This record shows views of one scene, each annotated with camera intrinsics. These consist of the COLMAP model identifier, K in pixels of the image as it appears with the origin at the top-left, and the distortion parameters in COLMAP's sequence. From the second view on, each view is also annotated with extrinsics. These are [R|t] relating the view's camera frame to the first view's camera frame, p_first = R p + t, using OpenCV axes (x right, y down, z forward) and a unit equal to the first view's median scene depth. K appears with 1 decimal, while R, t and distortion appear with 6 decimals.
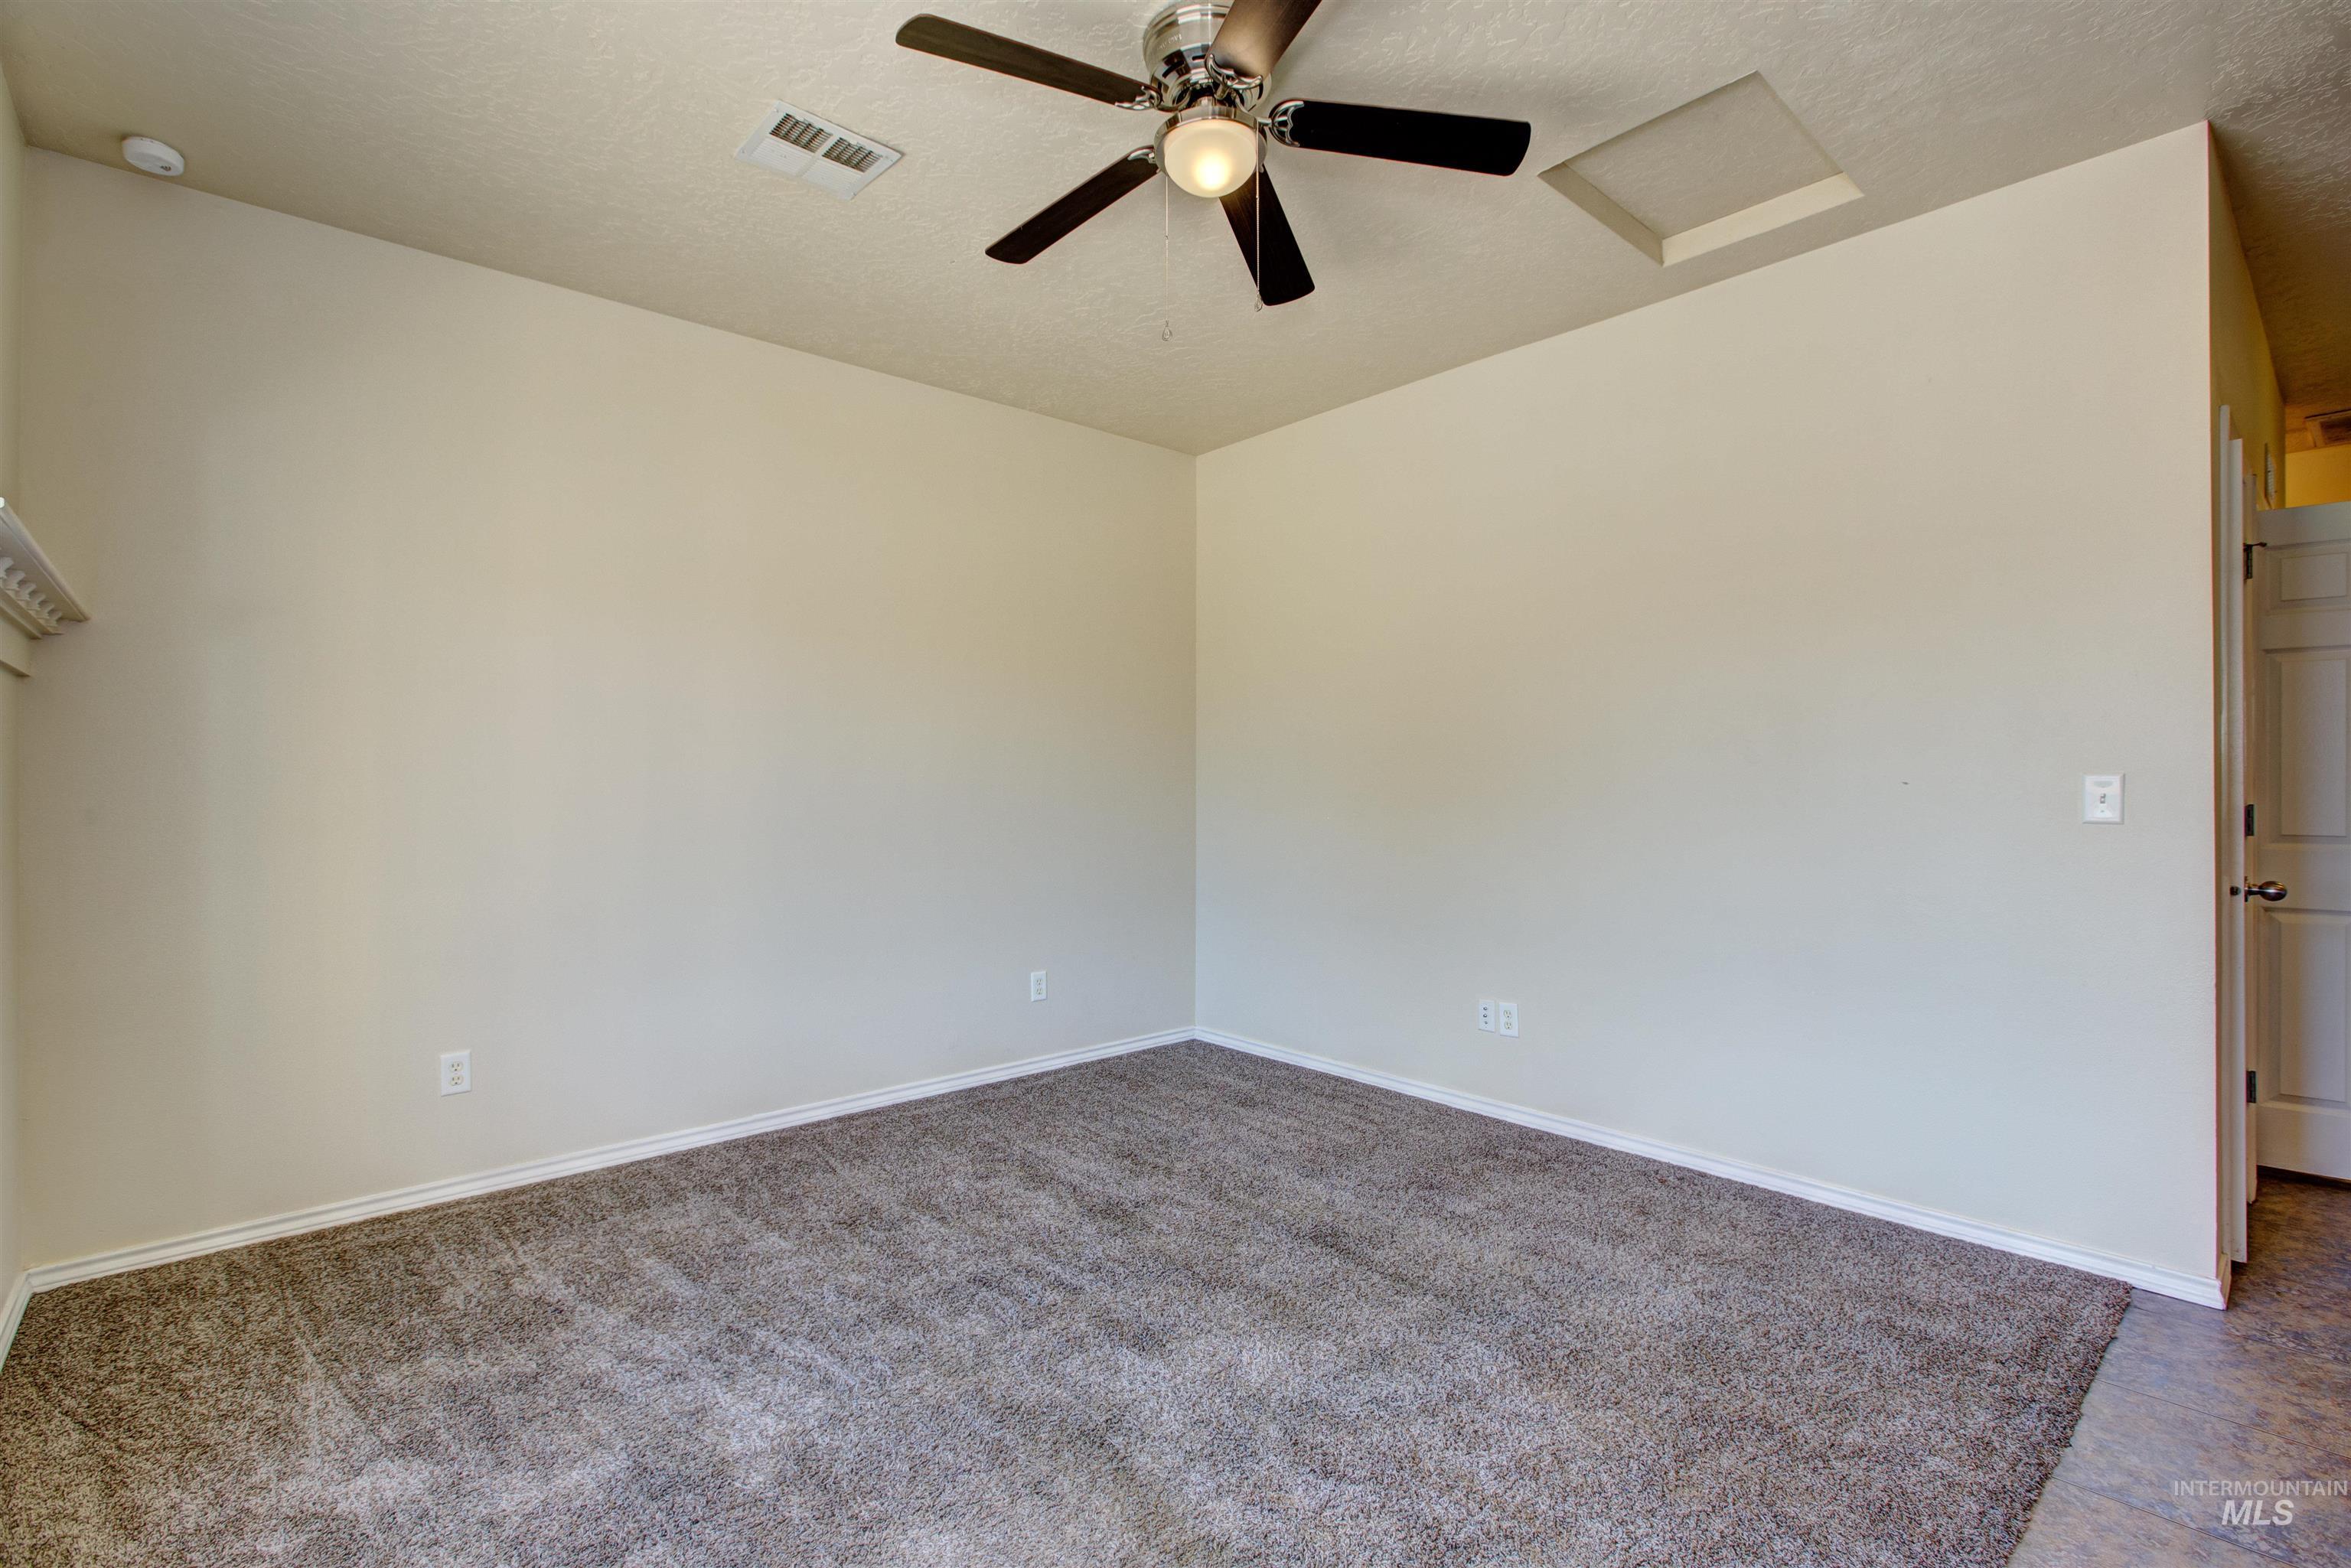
lens RADIAL K [[1082.8, 0, 1181.0], [0, 1082.8, 787.8], [0, 0, 1]] dist [-0.013857, 0.008137]
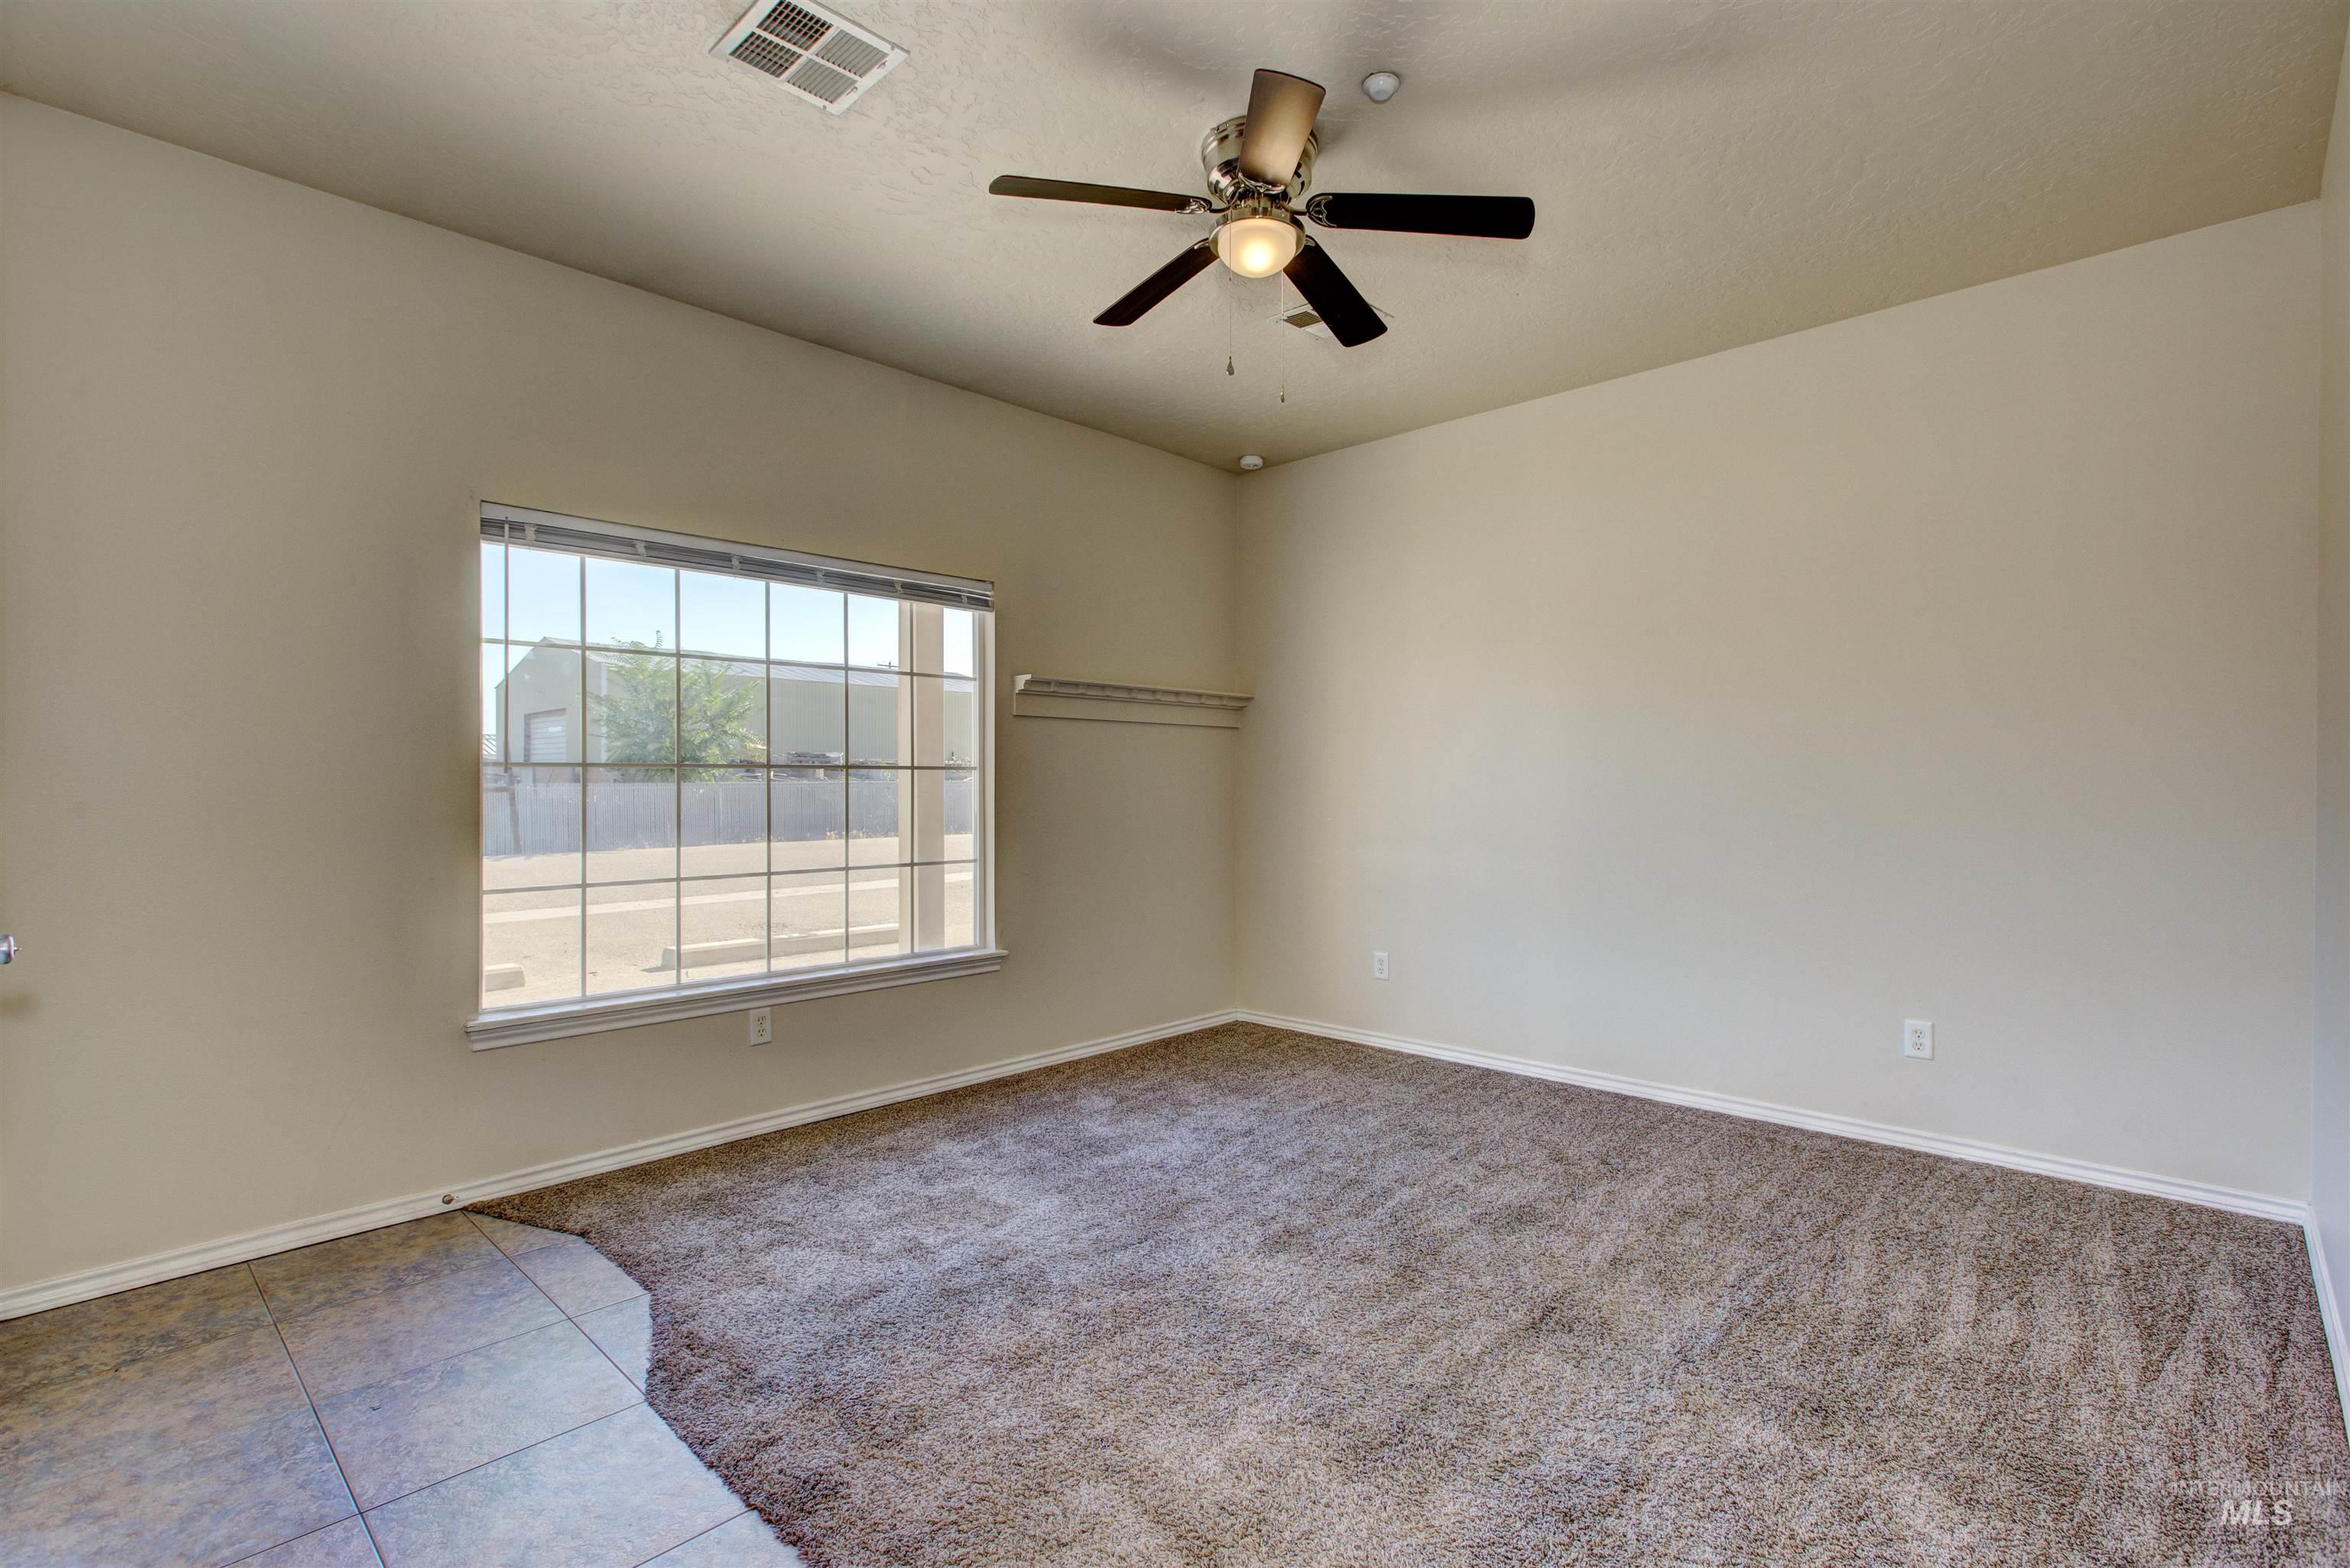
lens RADIAL K [[1082.3, 0, 1180.5], [0, 1082.3, 787.8], [0, 0, 1]] dist [-0.013857, 0.008137]
pose [[0.082653, 0.008115, -0.996545, 0.916354], [-0.005291, 0.999956, 0.007704, -0.001342], [0.996564, 0.004636, 0.082692, 0.628172]]
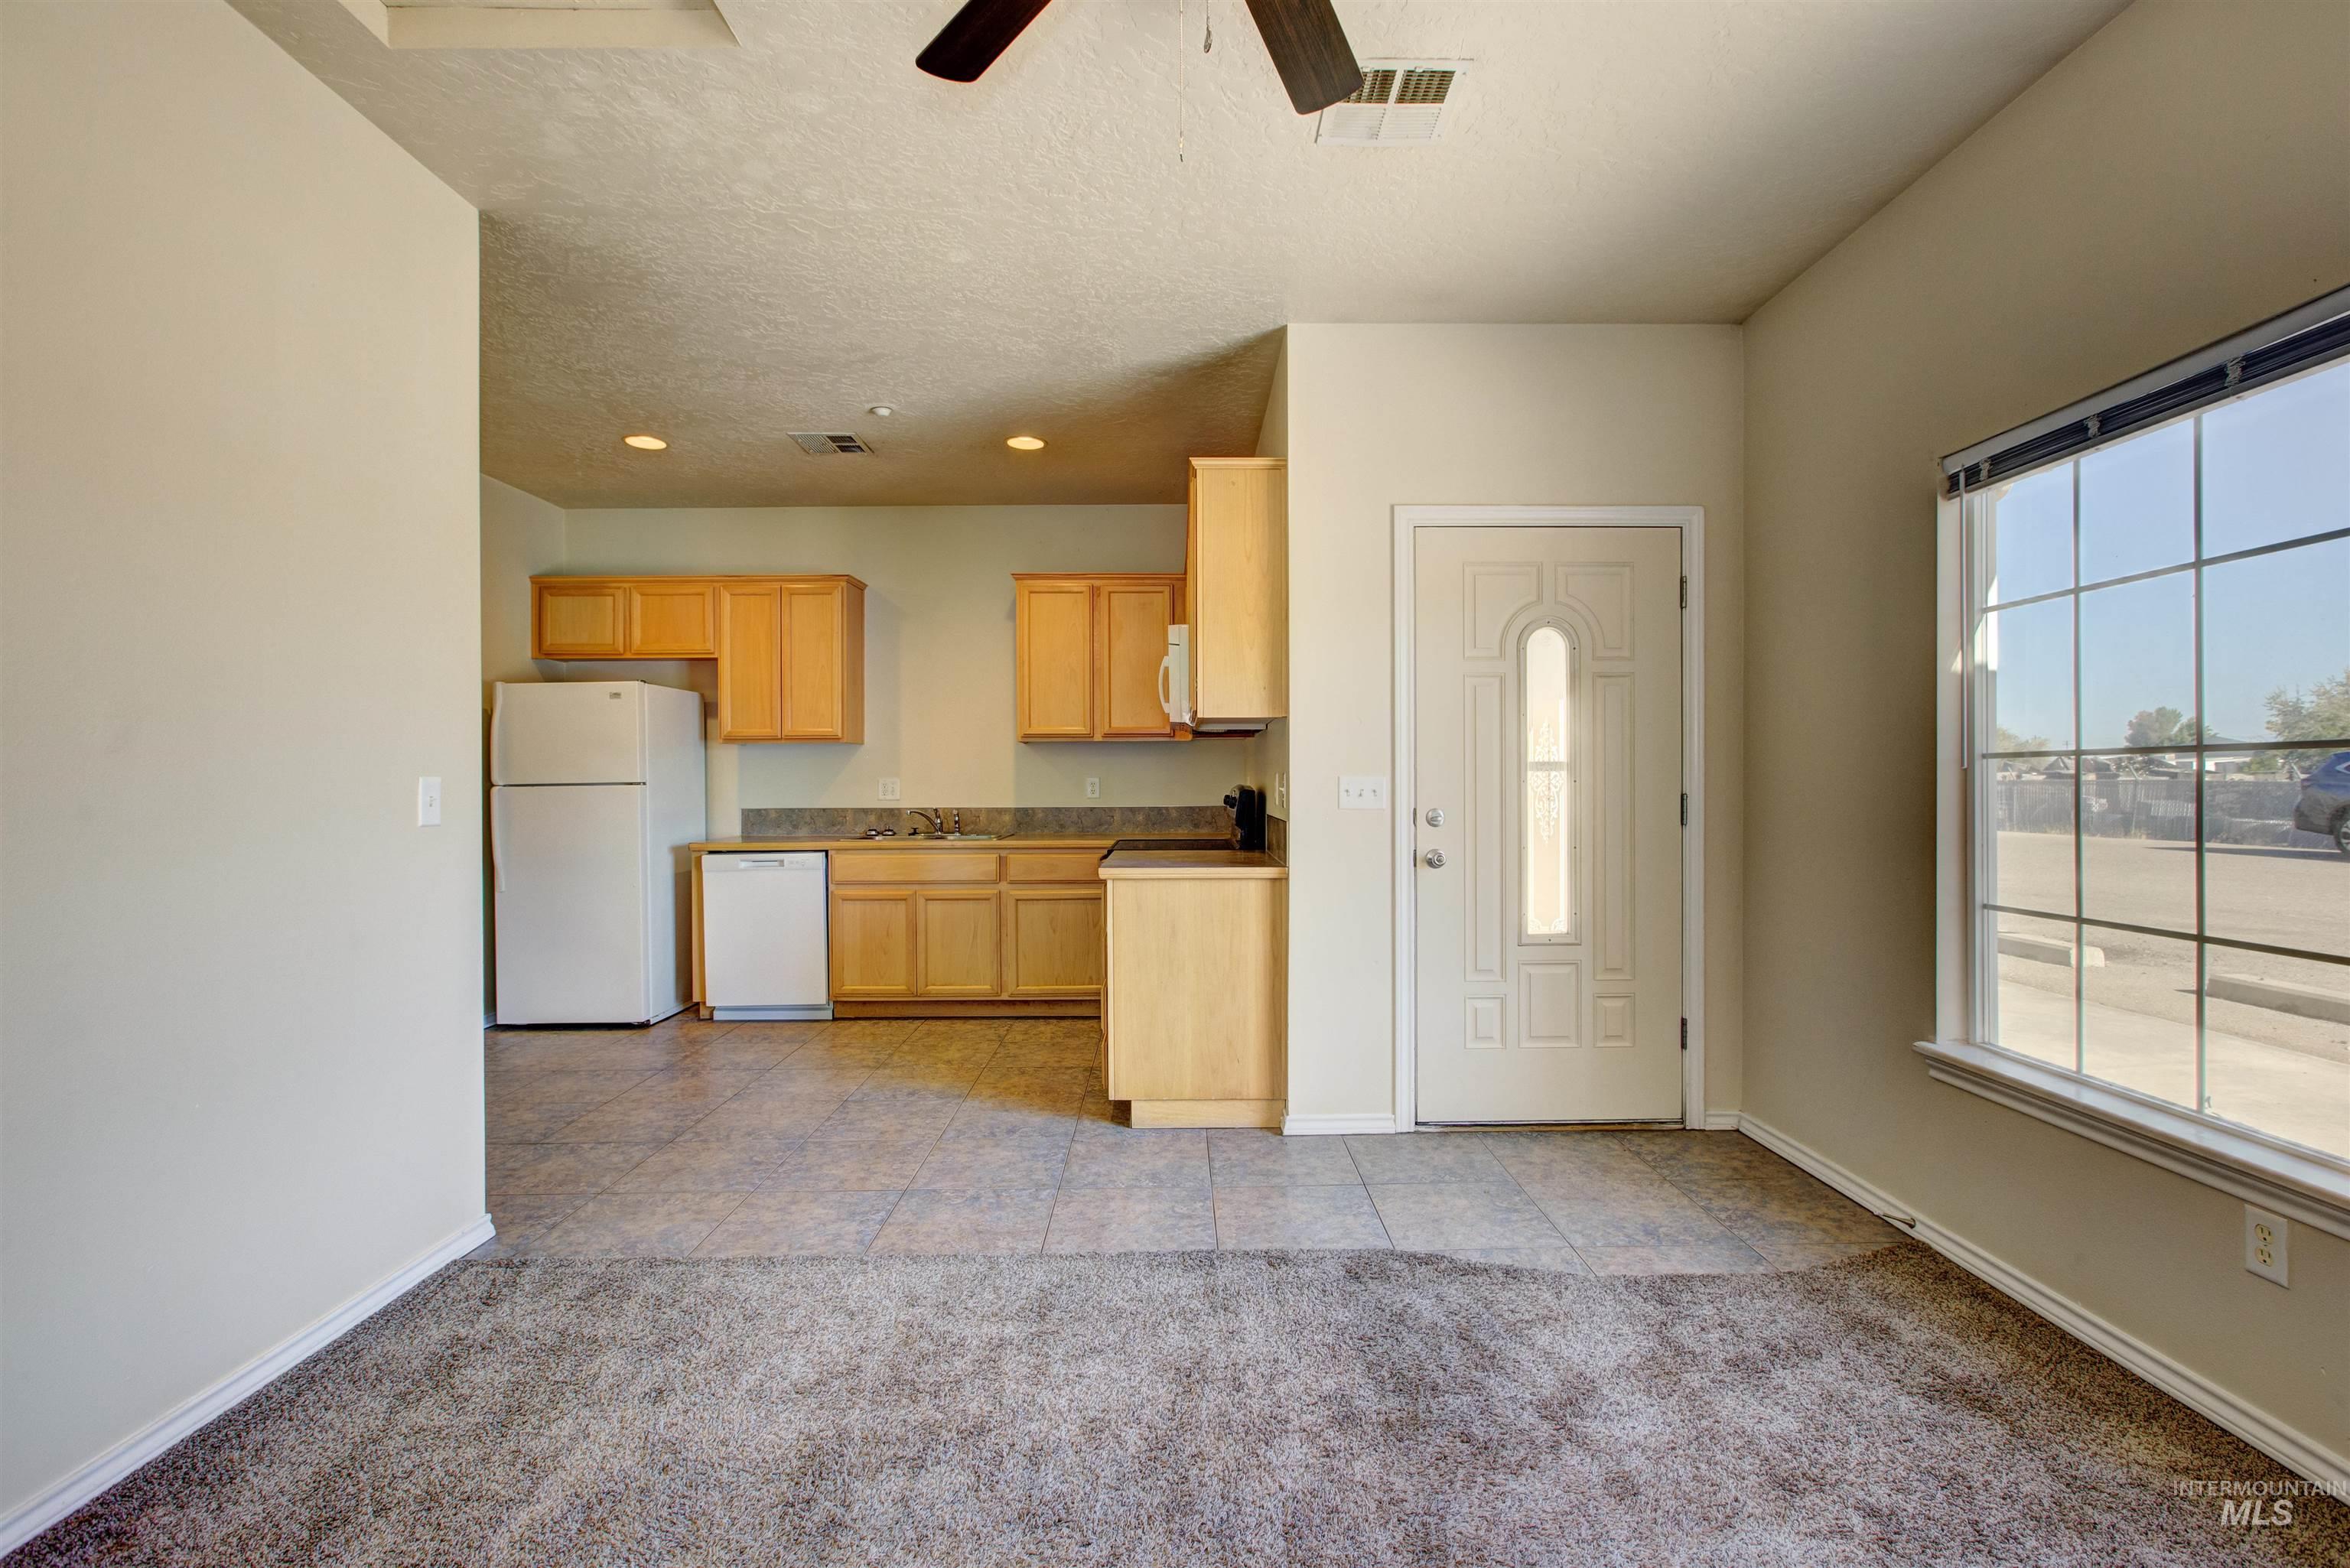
lens RADIAL K [[1082.1, 0, 1175.0], [0, 1082.1, 784.0], [0, 0, 1]] dist [-0.013384, 0.007484]
pose [[-0.745032, 0.006933, 0.666992, -0.313456], [0.012763, 0.999911, 0.003862, -0.001468], [-0.666906, 0.011390, -0.745055, 1.166545]]
